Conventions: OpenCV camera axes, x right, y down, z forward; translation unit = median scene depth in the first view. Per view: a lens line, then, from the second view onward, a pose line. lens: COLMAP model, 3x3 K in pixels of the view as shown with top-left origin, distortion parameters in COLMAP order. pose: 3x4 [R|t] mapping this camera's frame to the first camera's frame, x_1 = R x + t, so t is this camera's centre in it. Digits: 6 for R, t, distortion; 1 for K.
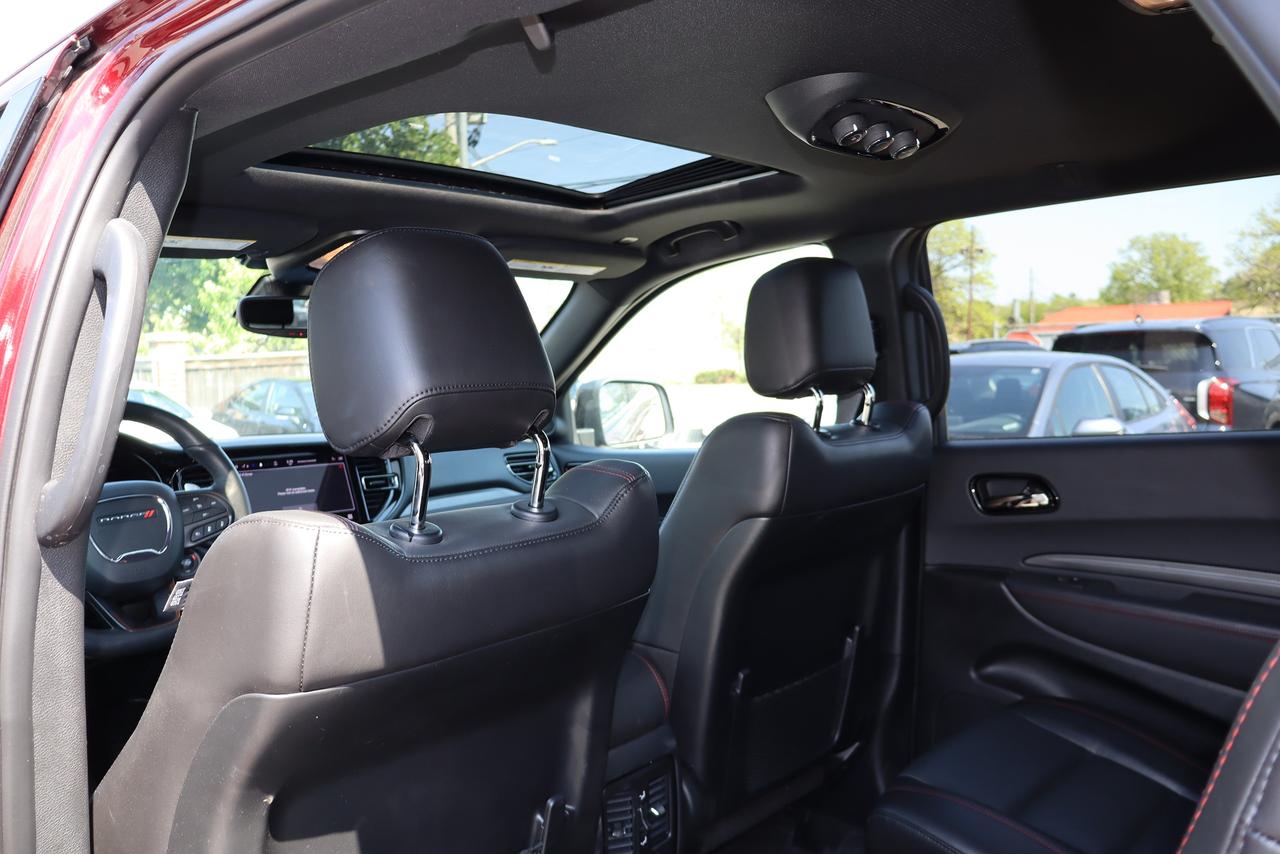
lens RADIAL K [[1071.7, 0, 645.2], [0, 1071.7, 426.2], [0, 0, 1]] dist [0.001365, 0.002360]
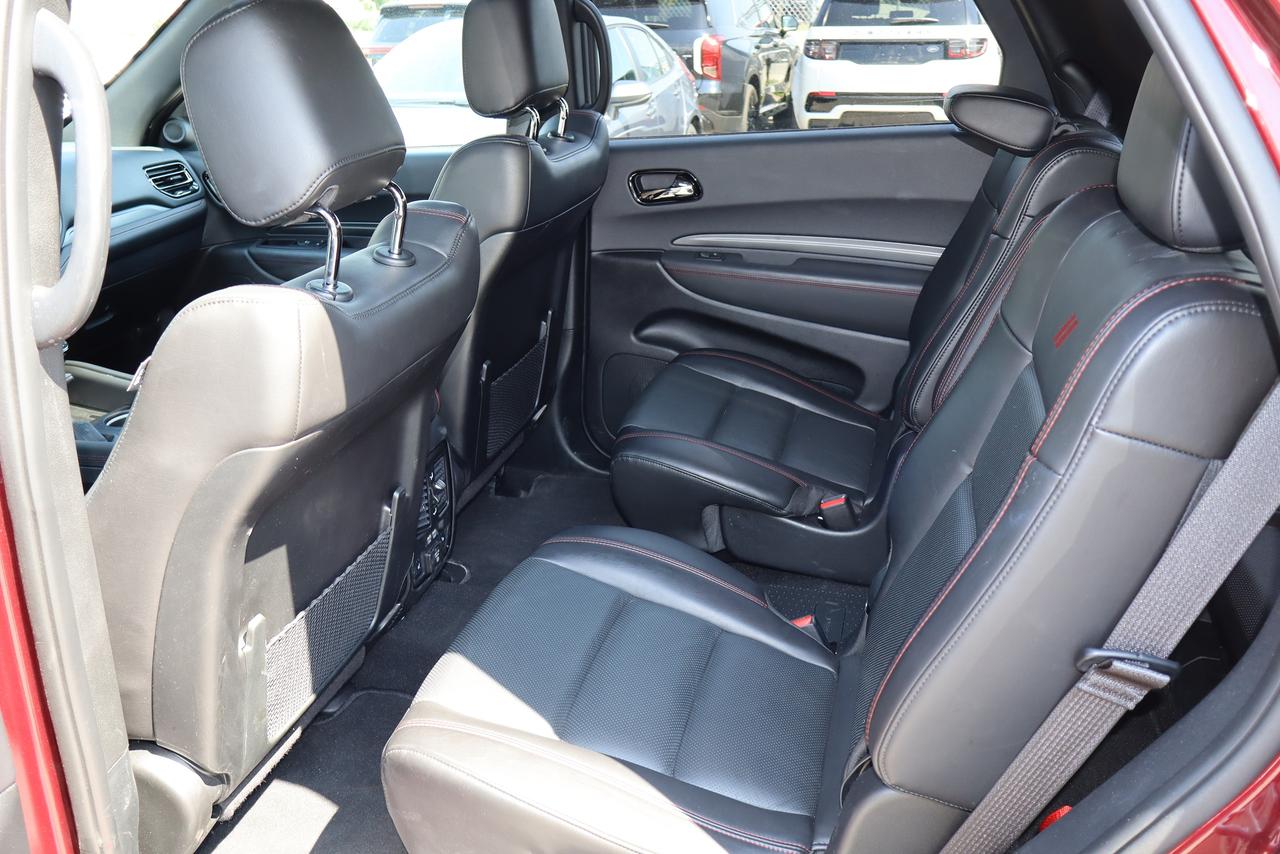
lens RADIAL K [[1071.7, 0, 641.9], [0, 1071.7, 433.6], [0, 0, 1]] dist [0.001365, 0.002360]
pose [[0.895792, -0.160952, 0.414309, -0.224183], [0.020969, 0.946398, 0.322322, -0.063200], [-0.443979, -0.280046, 0.851150, -0.082083]]
